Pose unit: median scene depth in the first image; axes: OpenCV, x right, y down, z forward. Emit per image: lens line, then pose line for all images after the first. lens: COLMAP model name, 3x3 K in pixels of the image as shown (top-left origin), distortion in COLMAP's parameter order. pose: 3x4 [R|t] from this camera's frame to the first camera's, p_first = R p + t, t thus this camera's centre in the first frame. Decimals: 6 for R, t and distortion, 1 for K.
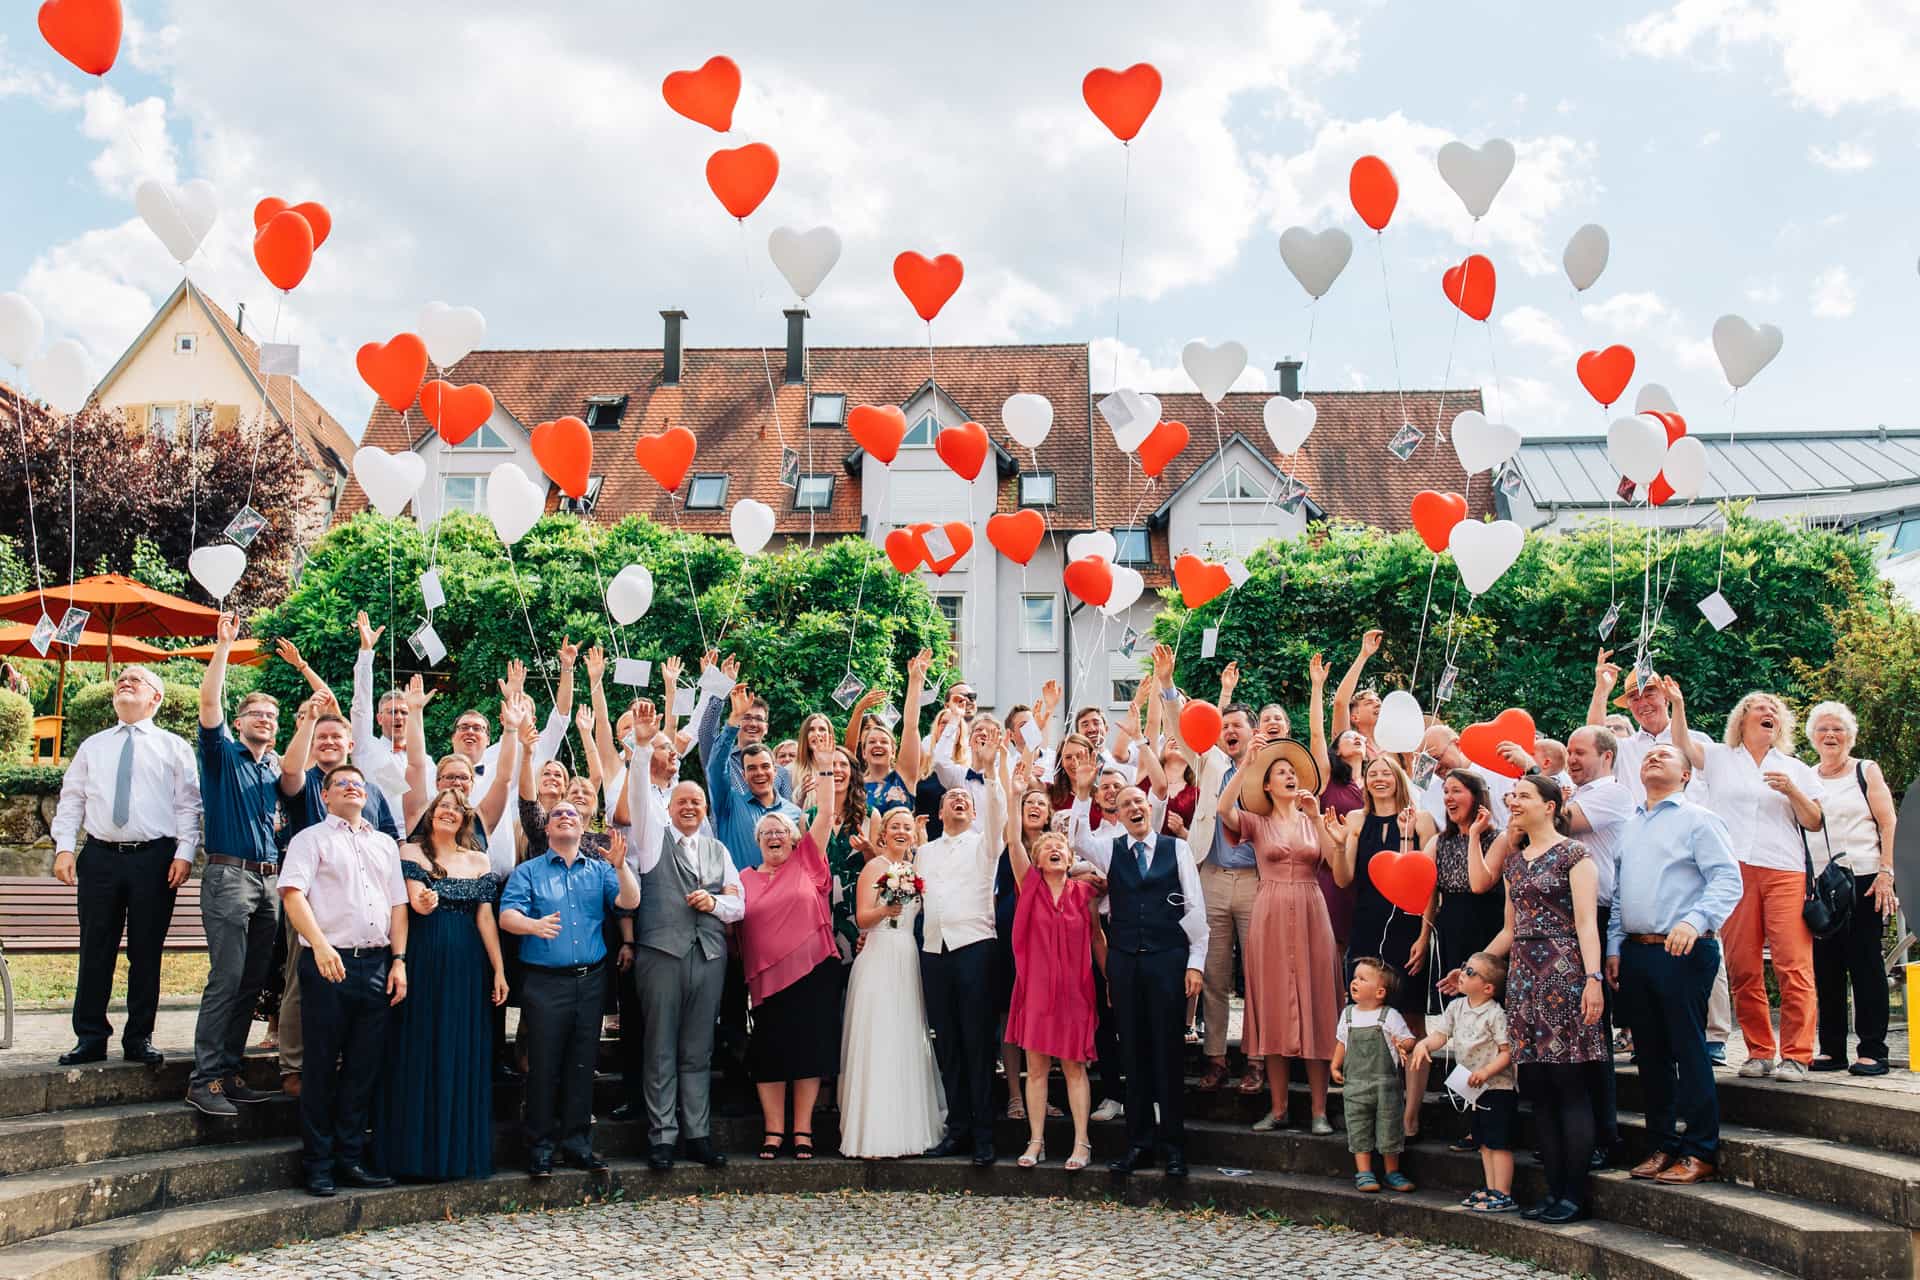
lens RADIAL K [[1940.4, 0, 960.0], [0, 1940.4, 640.0], [0, 0, 1]] dist [0.005379, -0.000146]
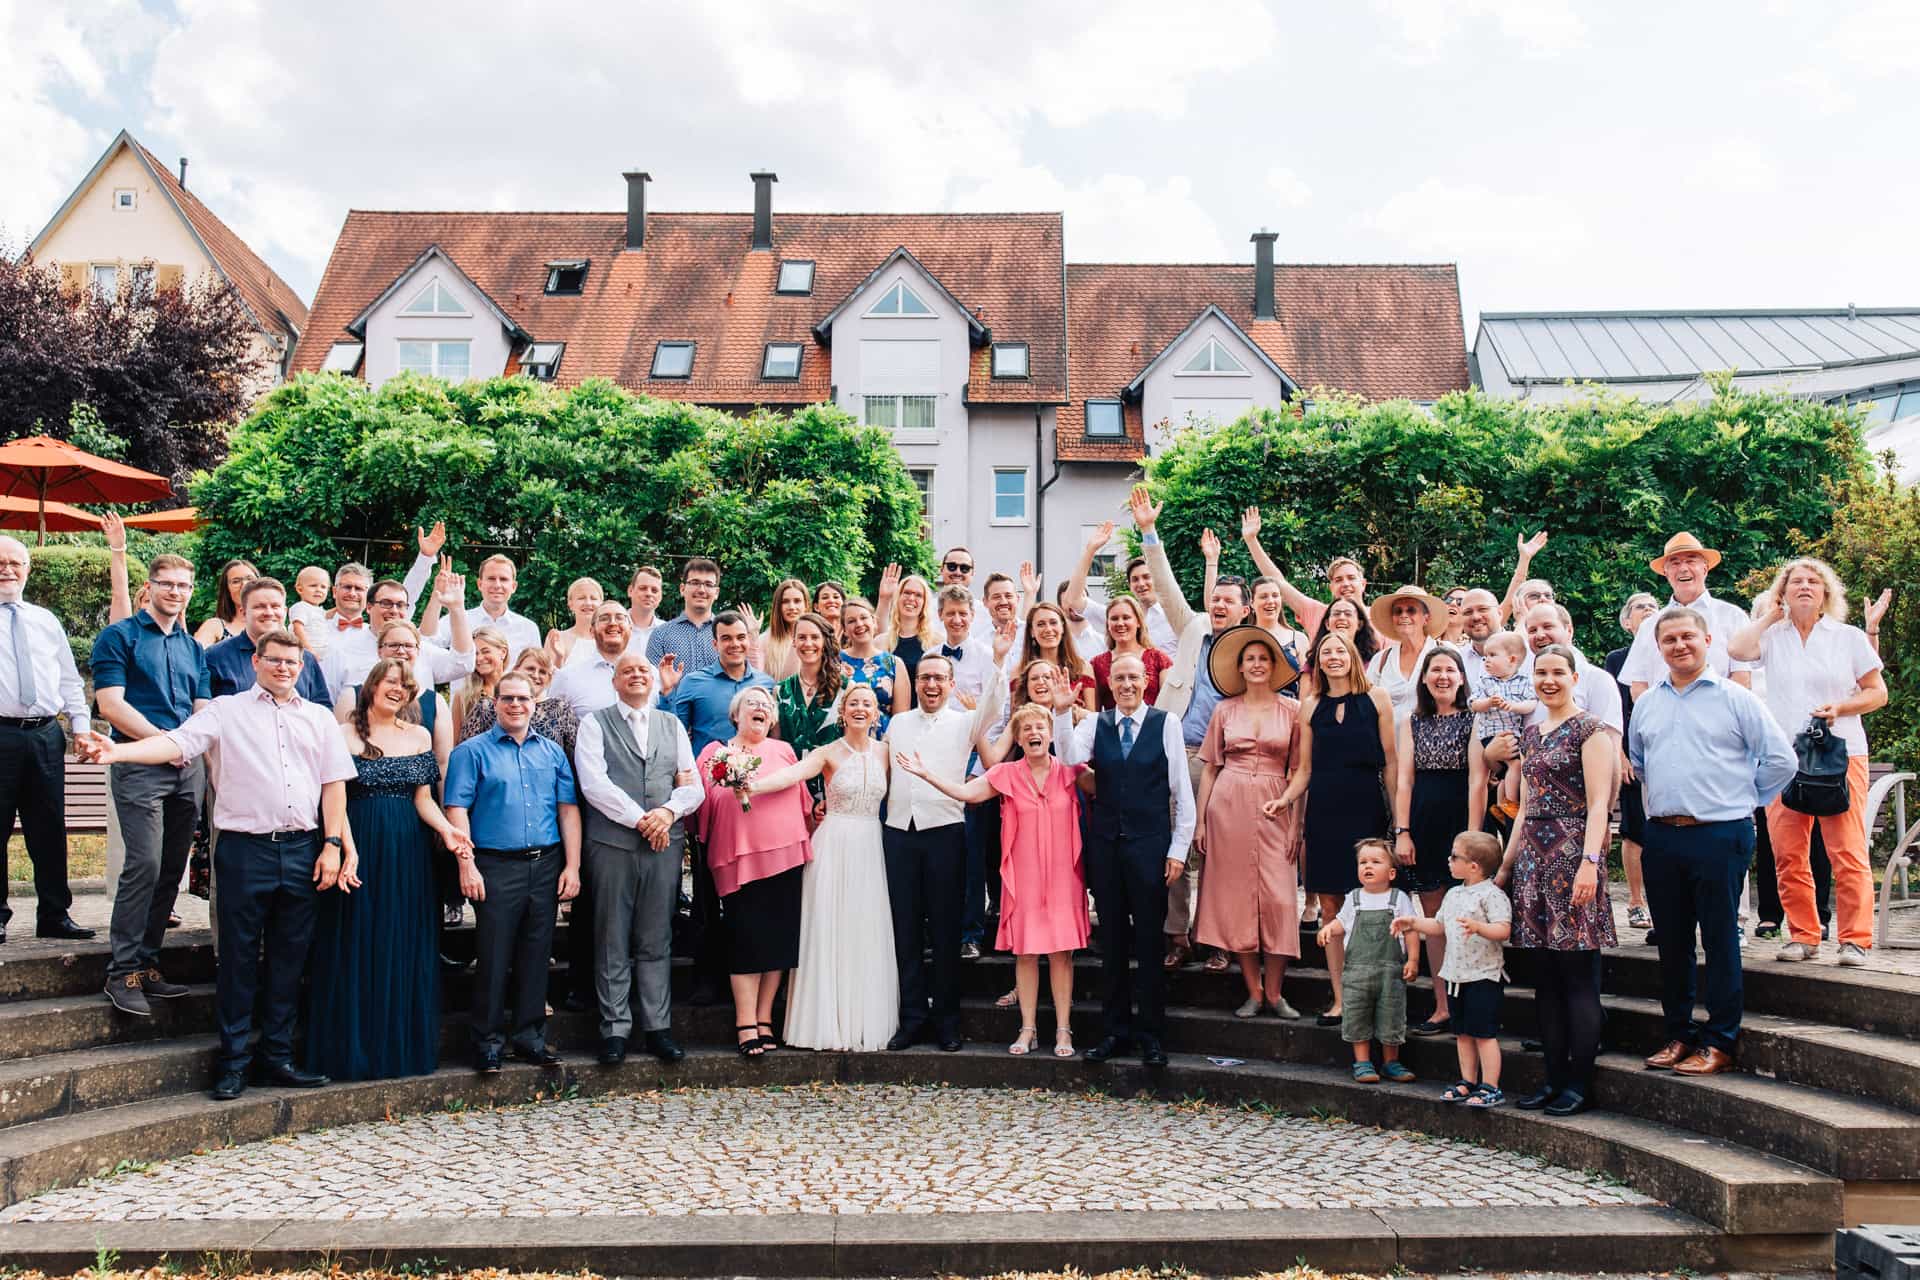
lens RADIAL K [[1620.2, 0, 960.0], [0, 1620.2, 640.0], [0, 0, 1]] dist [0.005480, 0.000452]
pose [[0.999530, 0.001696, 0.030608, -0.012801], [-0.003322, 0.998581, 0.053143, 0.024623], [-0.030475, -0.053219, 0.998118, 0.211089]]
